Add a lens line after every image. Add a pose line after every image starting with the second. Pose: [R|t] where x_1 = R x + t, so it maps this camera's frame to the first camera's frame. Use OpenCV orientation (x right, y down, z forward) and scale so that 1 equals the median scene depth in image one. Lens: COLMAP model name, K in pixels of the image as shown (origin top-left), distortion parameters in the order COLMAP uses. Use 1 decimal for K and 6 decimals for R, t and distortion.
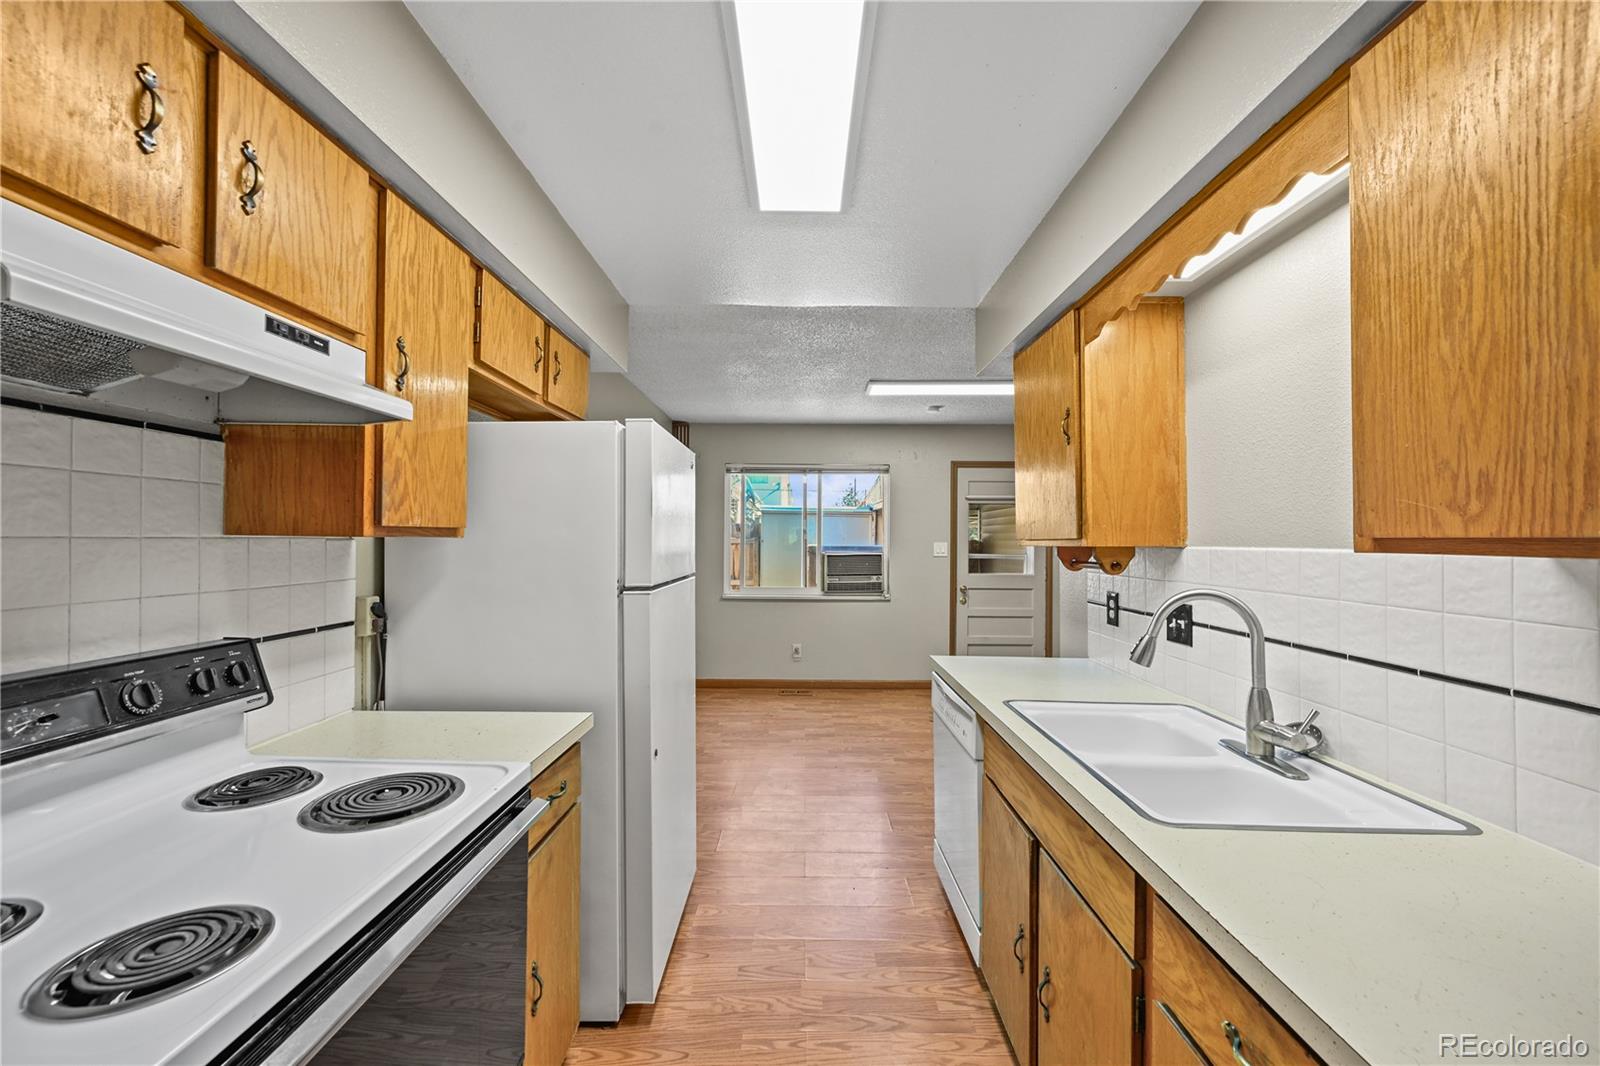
lens RADIAL K [[633.7, 0, 797.0], [0, 633.7, 539.9], [0, 0, 1]] dist [0.000012, 0.000312]
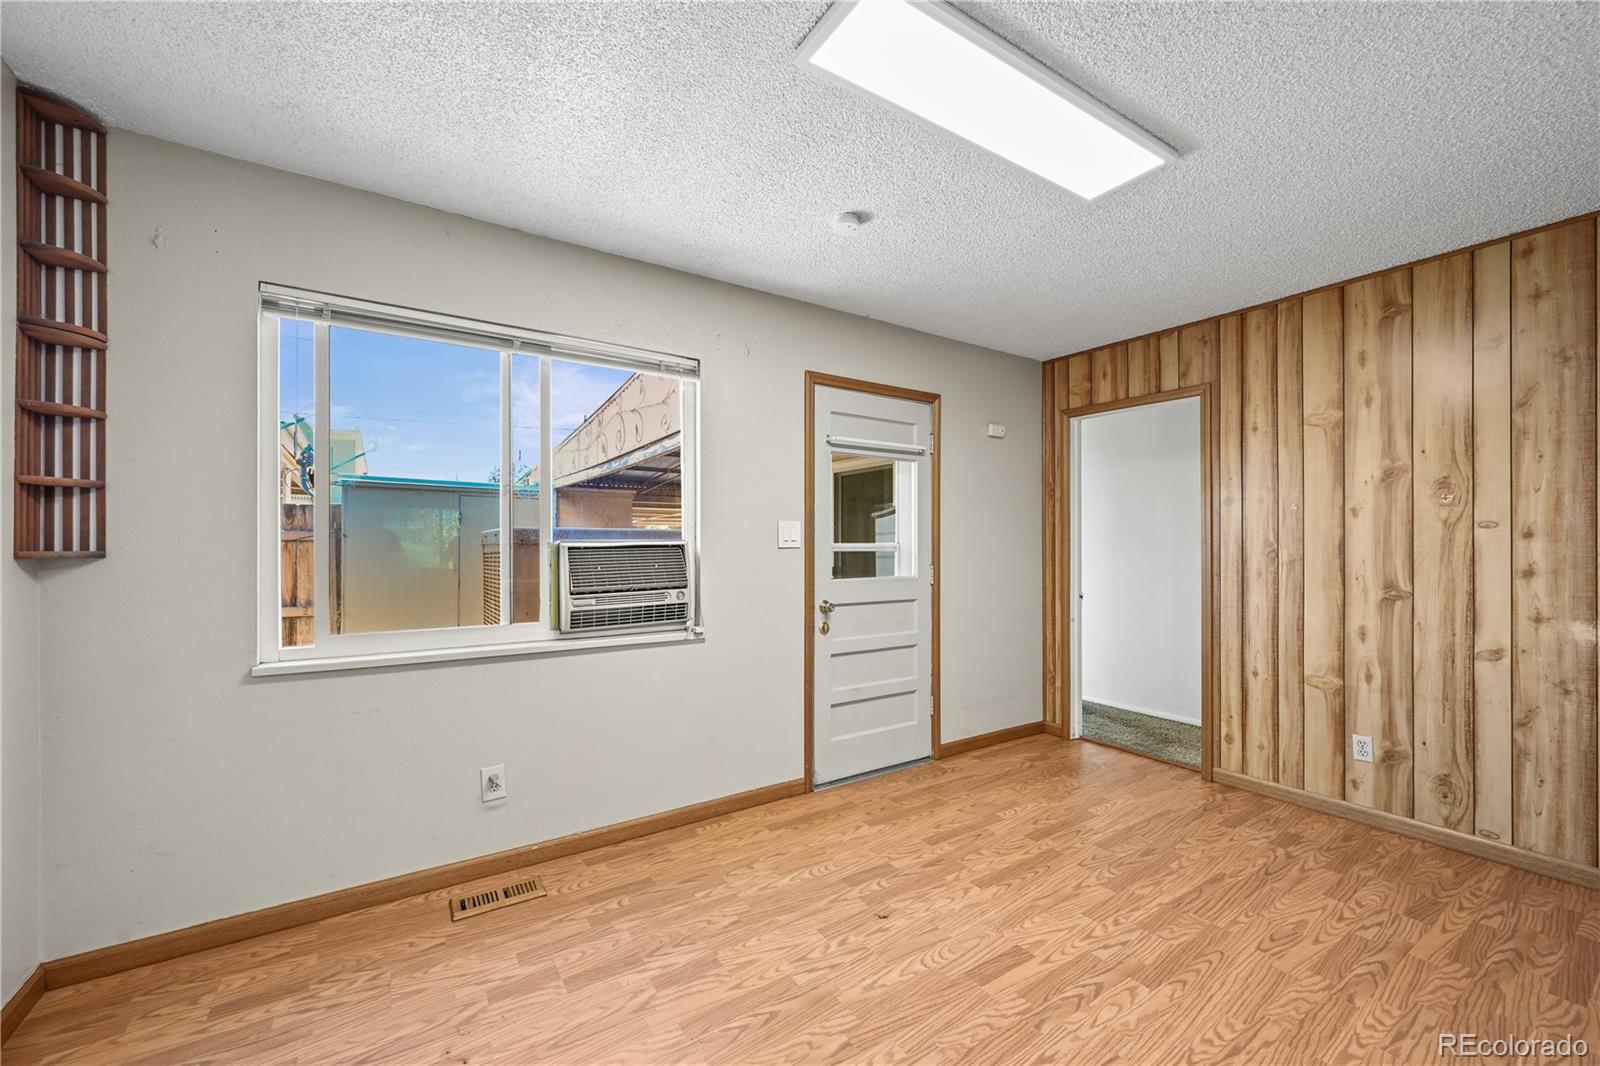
lens RADIAL K [[639.4, 0, 798.5], [0, 639.4, 546.2], [0, 0, 1]] dist [0.007770, -0.000101]
pose [[0.828970, -0.004156, 0.559278, -0.228969], [0.003971, 0.999991, 0.001546, 0.083539], [-0.559279, 0.000939, 0.828979, 1.882773]]
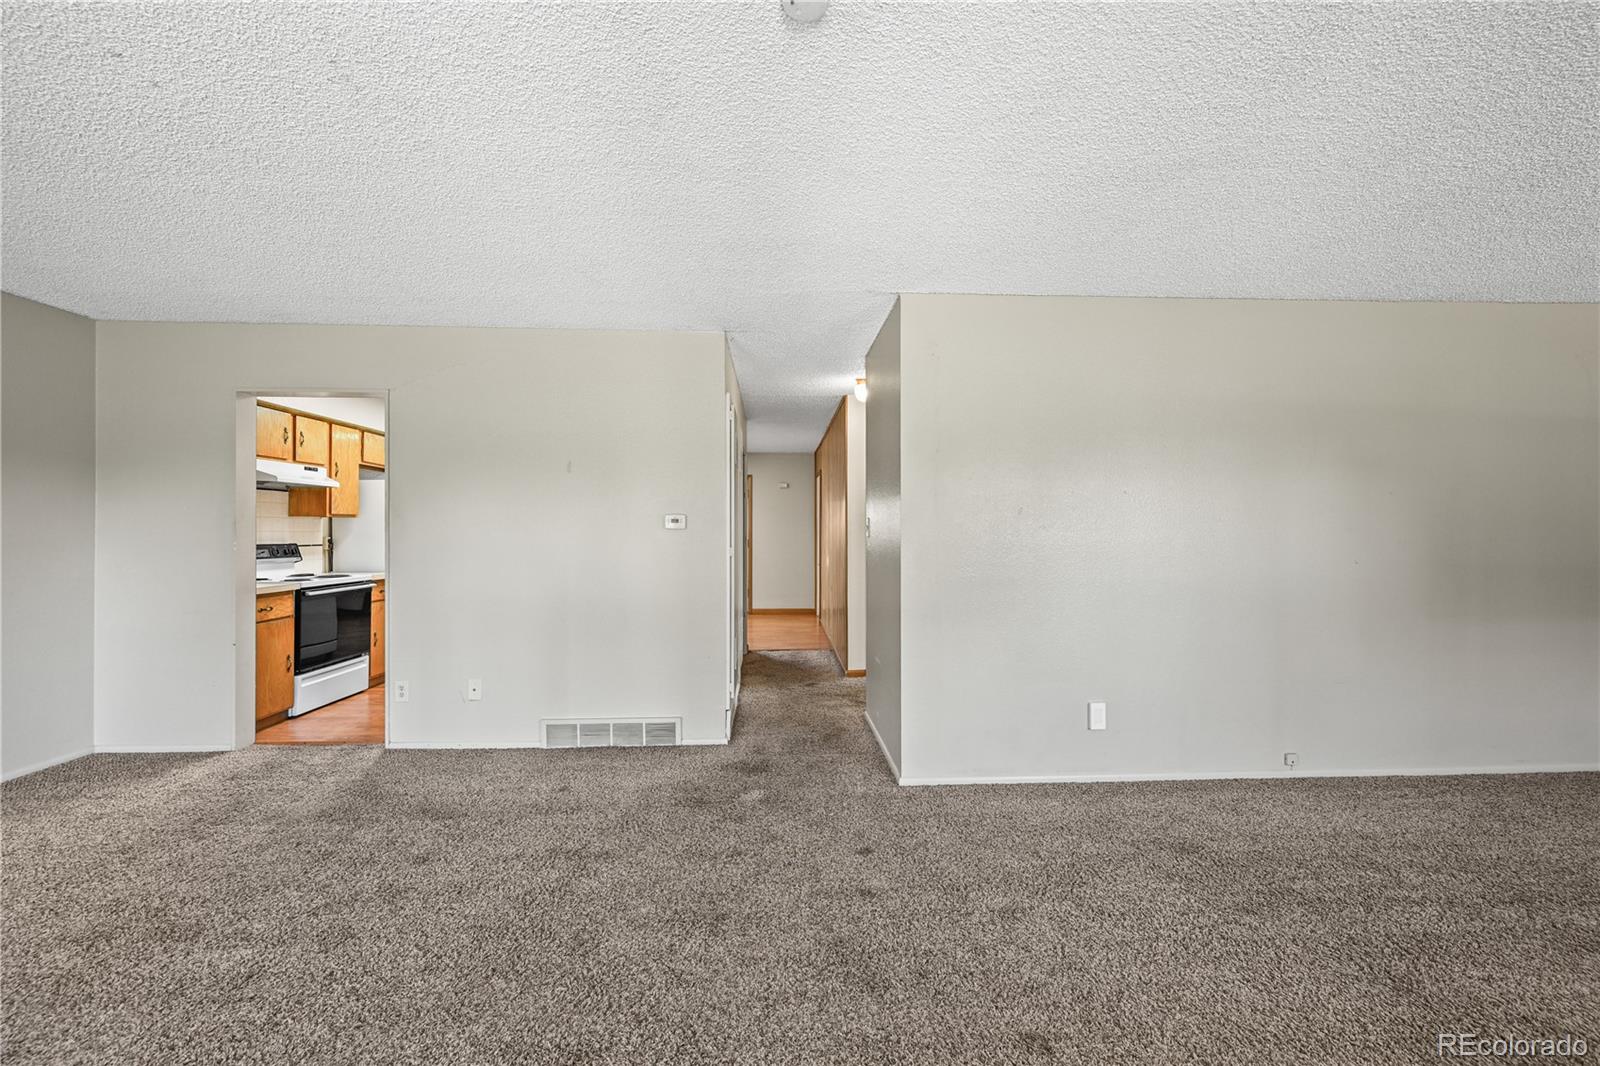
lens RADIAL K [[633.7, 0, 797.0], [0, 633.7, 539.9], [0, 0, 1]] dist [0.000012, 0.000312]
pose [[0.997900, -0.006333, 0.064467, 1.409565], [0.005468, 0.999893, 0.013595, 0.073567], [-0.064546, -0.013214, 0.997827, -2.226525]]
